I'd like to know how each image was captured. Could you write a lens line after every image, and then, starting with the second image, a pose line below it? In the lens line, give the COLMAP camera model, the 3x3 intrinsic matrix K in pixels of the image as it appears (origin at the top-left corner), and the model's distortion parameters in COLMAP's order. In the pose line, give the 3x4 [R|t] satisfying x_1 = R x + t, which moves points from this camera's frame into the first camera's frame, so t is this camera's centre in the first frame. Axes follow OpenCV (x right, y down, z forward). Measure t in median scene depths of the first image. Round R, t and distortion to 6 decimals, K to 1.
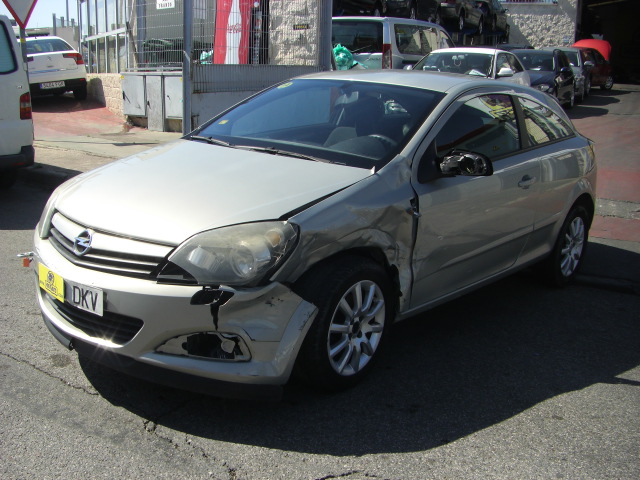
lens RADIAL K [[723.4, 0, 304.7], [0, 723.4, 279.2], [0, 0, 1]] dist [-0.191804, 0.172715]
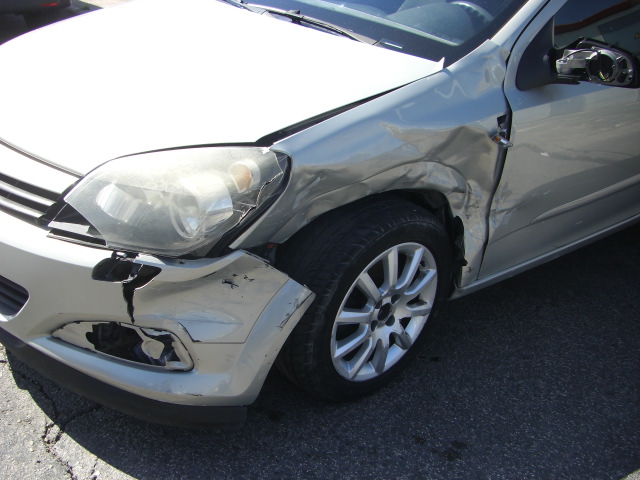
lens RADIAL K [[723.4, 0, 304.7], [0, 723.4, 279.2], [0, 0, 1]] dist [-0.191804, 0.172715]
pose [[0.986068, 0.116701, -0.118534, 0.078345], [-0.090861, 0.974778, 0.203842, -0.091433], [0.139333, -0.190231, 0.971802, 0.397075]]
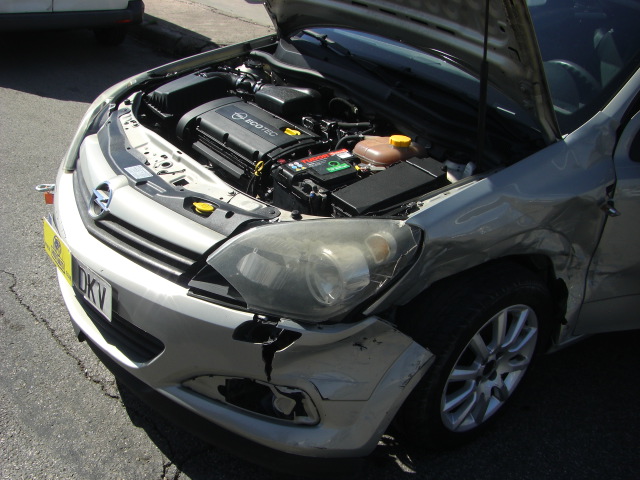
lens RADIAL K [[723.4, 0, 304.7], [0, 723.4, 279.2], [0, 0, 1]] dist [-0.191804, 0.172715]
pose [[0.974167, 0.153498, -0.165639, 0.000985], [-0.118350, 0.971701, 0.204426, -0.137528], [0.192331, -0.179542, 0.964766, 0.362835]]
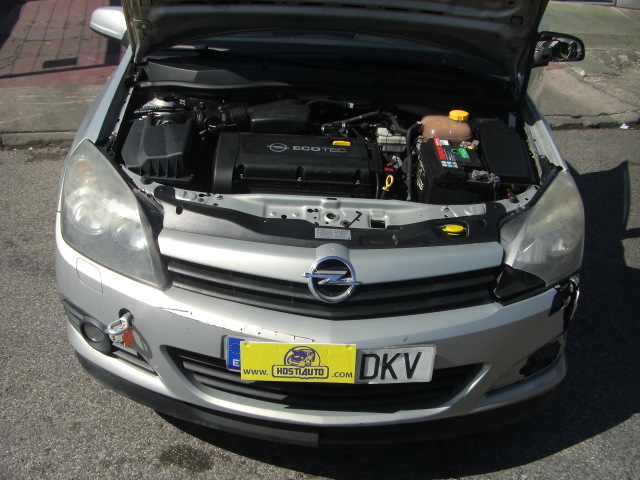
lens RADIAL K [[723.4, 0, 304.7], [0, 723.4, 279.2], [0, 0, 1]] dist [-0.191804, 0.172715]
pose [[0.749480, -0.326479, 0.575927, -0.660053], [0.176992, 0.937092, 0.300888, -0.230535], [-0.637929, -0.123575, 0.760115, 0.552854]]
